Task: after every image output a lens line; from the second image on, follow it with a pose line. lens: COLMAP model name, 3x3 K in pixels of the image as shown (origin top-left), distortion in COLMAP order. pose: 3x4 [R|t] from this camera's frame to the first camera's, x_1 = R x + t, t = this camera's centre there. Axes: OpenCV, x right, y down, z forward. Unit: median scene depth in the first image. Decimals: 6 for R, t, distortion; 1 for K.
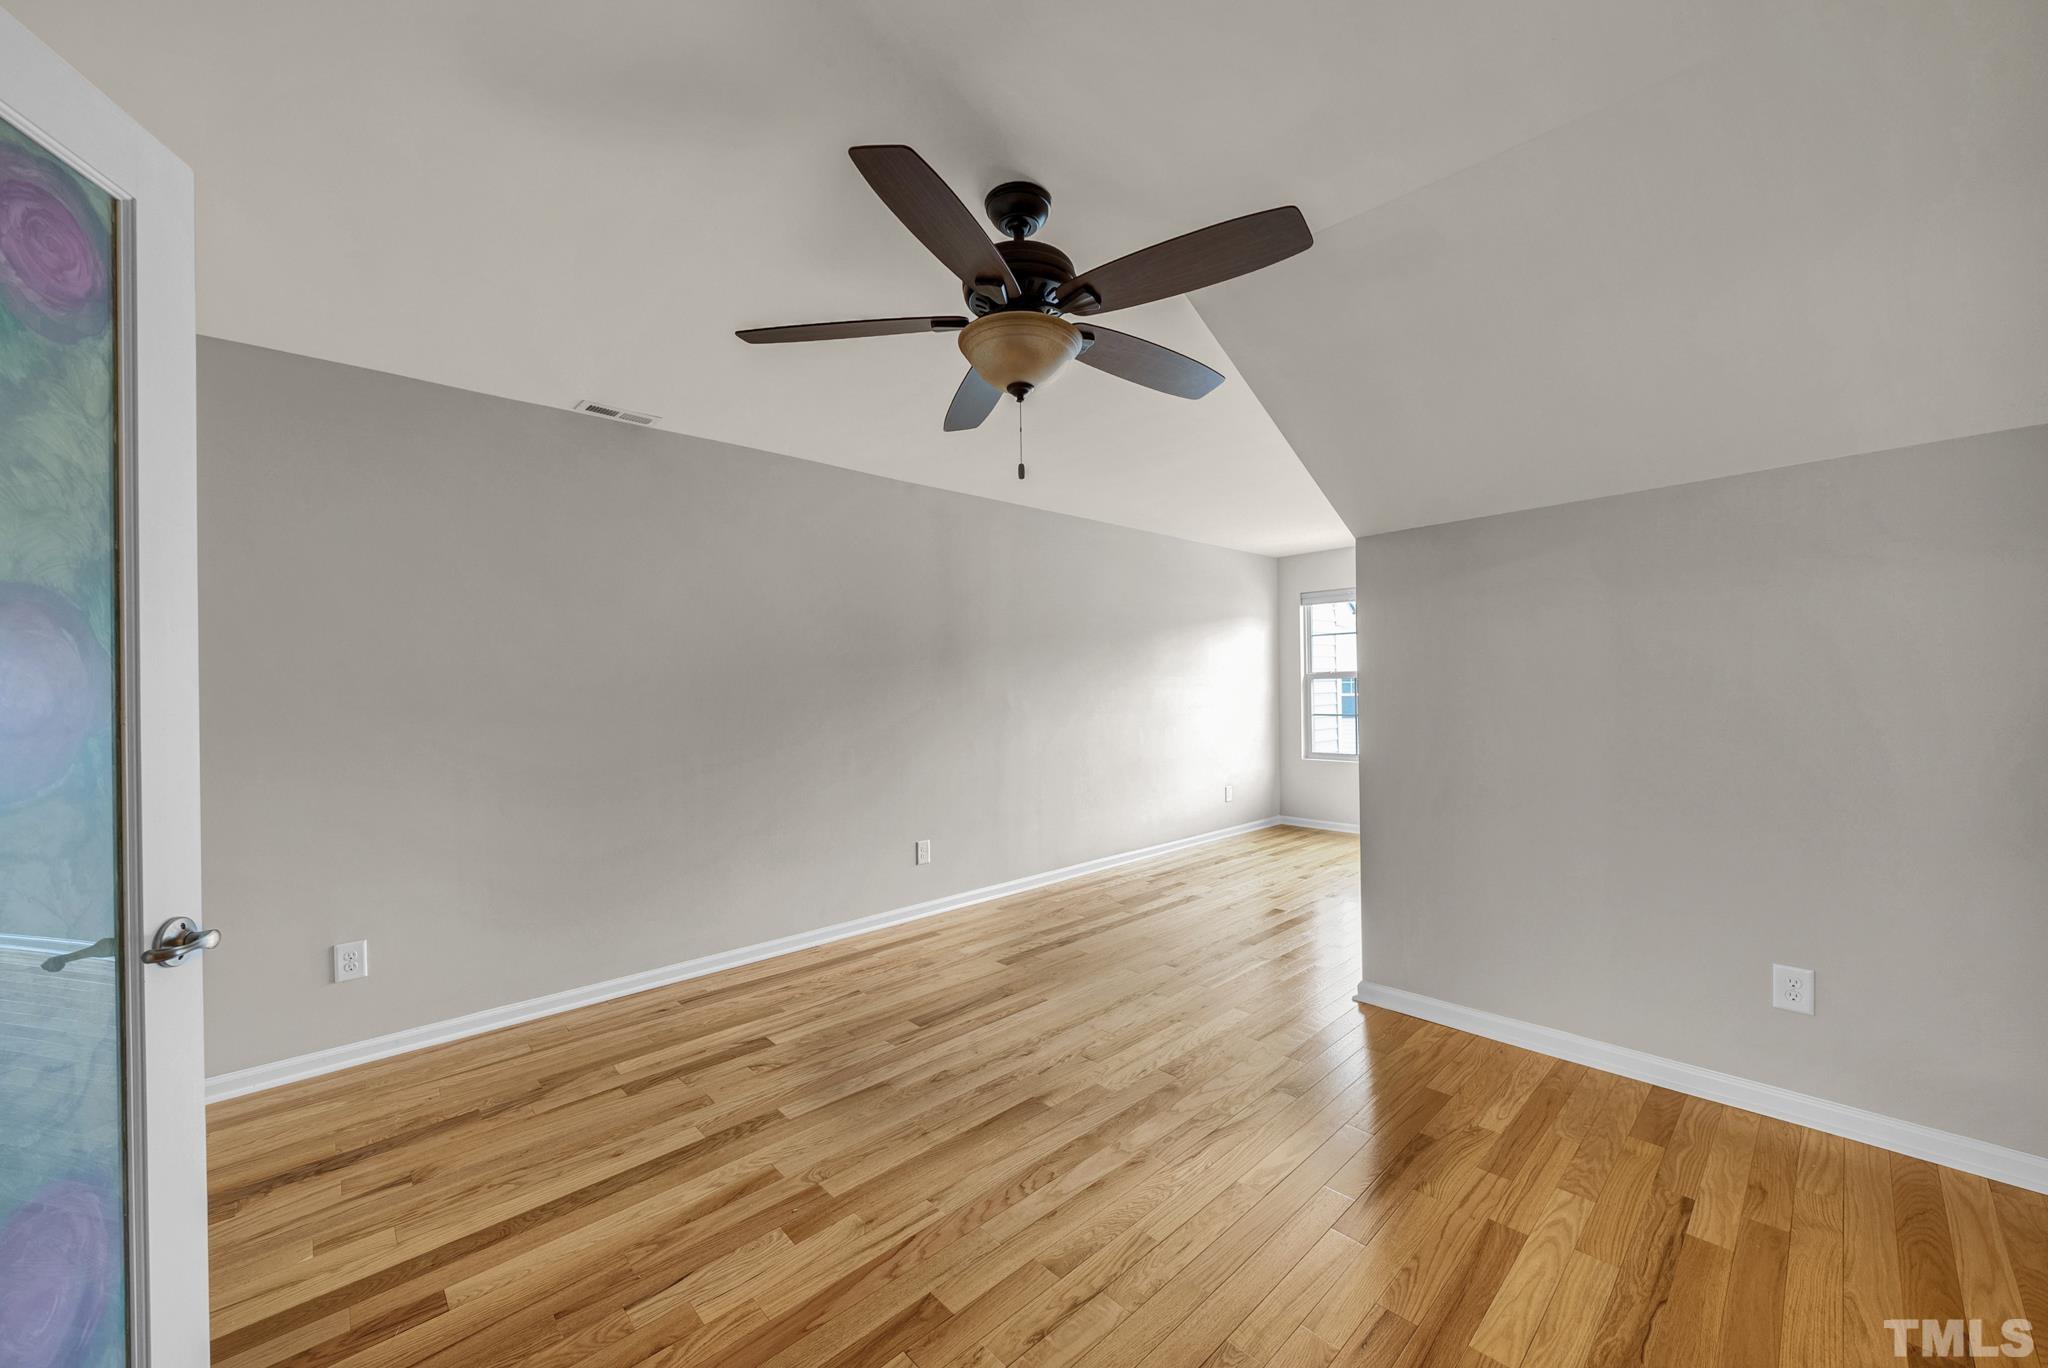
lens RADIAL K [[803.7, 0, 1024.0], [0, 803.7, 684.0], [0, 0, 1]] dist [-0.002026, -0.000288]
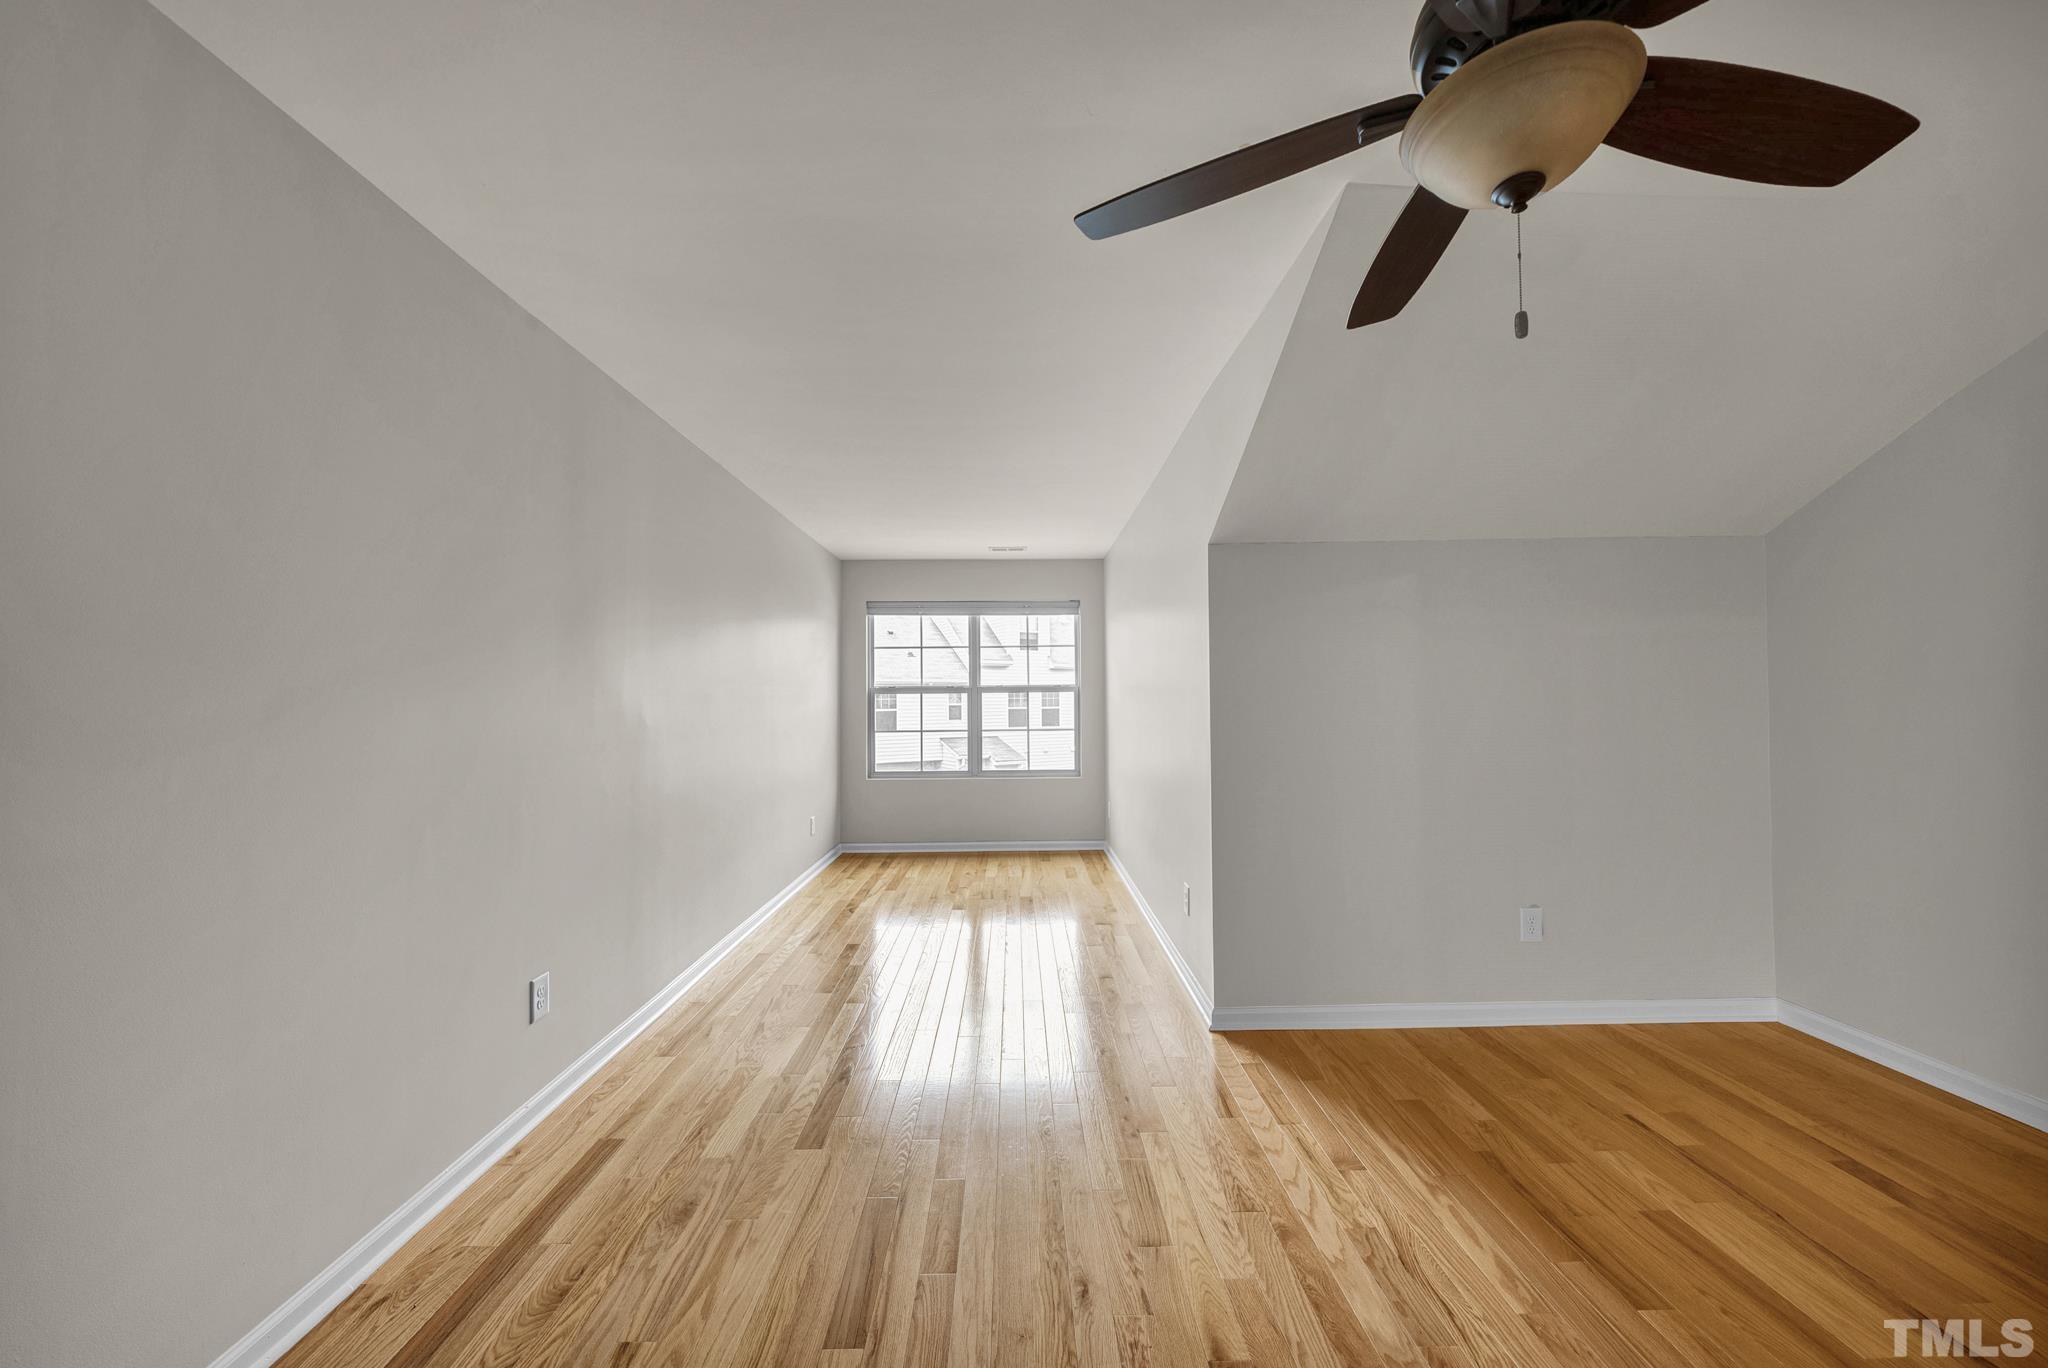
lens RADIAL K [[768.7, 0, 1024.0], [0, 768.7, 684.0], [0, 0, 1]] dist [-0.004754, -0.000154]
pose [[0.658414, 0.027767, 0.752143, -0.473655], [-0.008353, 0.999527, -0.029588, 0.018224], [-0.752609, 0.013199, 0.658335, 0.640491]]
